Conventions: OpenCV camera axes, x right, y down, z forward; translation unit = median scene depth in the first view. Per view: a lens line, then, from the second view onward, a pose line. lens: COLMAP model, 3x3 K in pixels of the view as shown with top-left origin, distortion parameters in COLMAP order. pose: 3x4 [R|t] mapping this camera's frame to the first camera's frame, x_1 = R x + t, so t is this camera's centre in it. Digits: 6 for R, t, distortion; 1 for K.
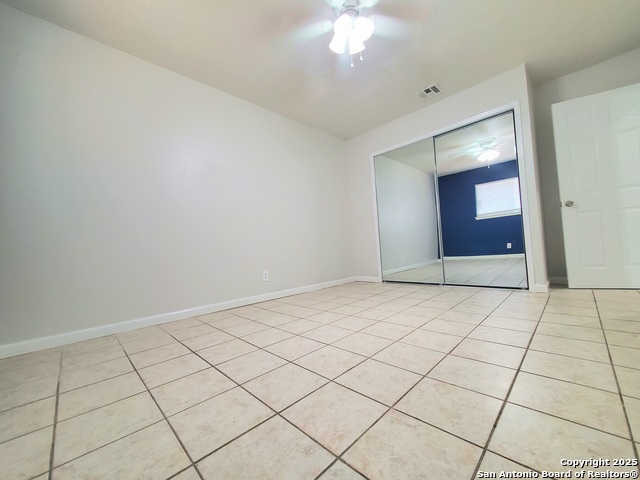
lens RADIAL K [[256.1, 0, 317.1], [0, 256.1, 240.8], [0, 0, 1]] dist [-0.002033, -0.000685]
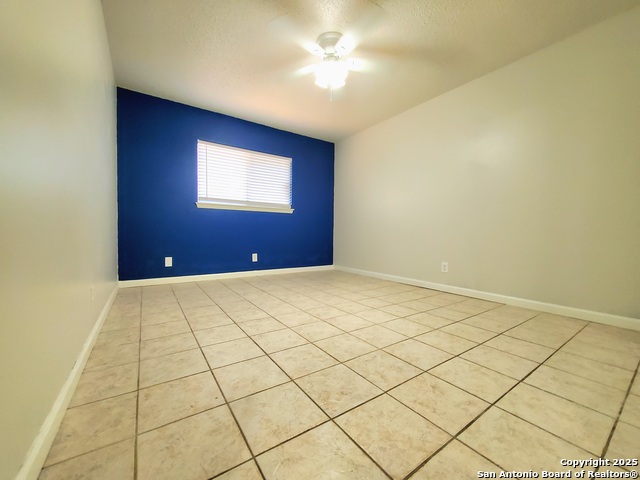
lens RADIAL K [[256.1, 0, 319.5], [0, 256.1, 240.2], [0, 0, 1]] dist [-0.002033, -0.000685]
pose [[-0.170117, 0.084251, -0.981816, 1.398036], [0.023253, 0.996404, 0.081474, -0.101685], [0.985150, -0.008970, -0.171464, 1.115391]]
